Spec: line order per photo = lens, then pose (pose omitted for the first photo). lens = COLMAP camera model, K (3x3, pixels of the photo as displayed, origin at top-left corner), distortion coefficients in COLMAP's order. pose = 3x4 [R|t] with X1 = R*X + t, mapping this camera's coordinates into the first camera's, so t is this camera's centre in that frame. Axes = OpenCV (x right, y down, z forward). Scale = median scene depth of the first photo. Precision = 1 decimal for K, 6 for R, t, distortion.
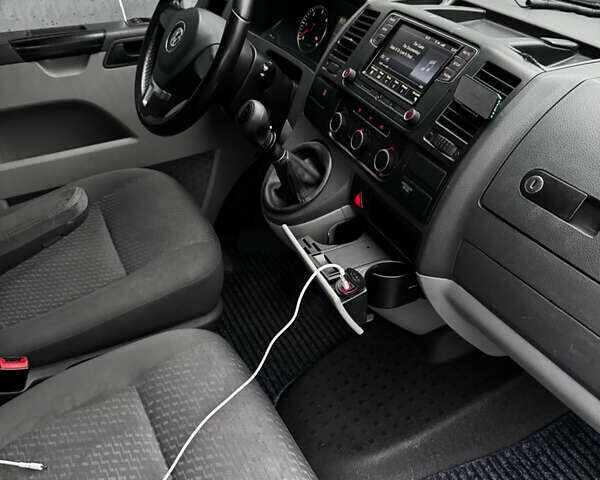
lens RADIAL K [[558.7, 0, 300.0], [0, 558.7, 240.0], [0, 0, 1]] dist [0.118753, -0.257356]
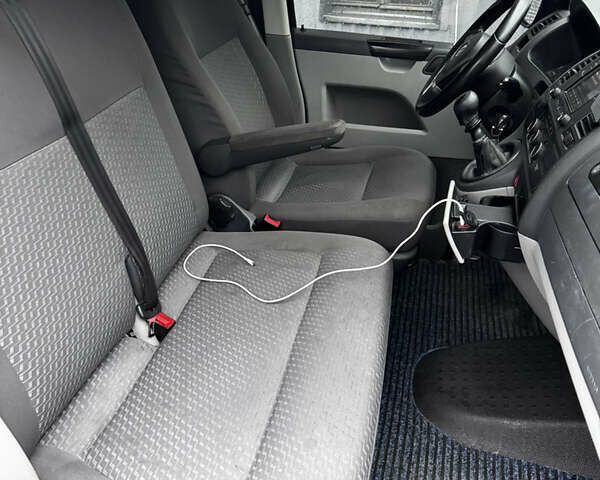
lens RADIAL K [[558.7, 0, 300.0], [0, 558.7, 240.0], [0, 0, 1]] dist [0.118753, -0.257356]
pose [[0.767146, 0.356423, -0.533338, 0.347998], [-0.401675, 0.915158, 0.033824, 0.155211], [0.500144, 0.188280, 0.845226, -0.234772]]
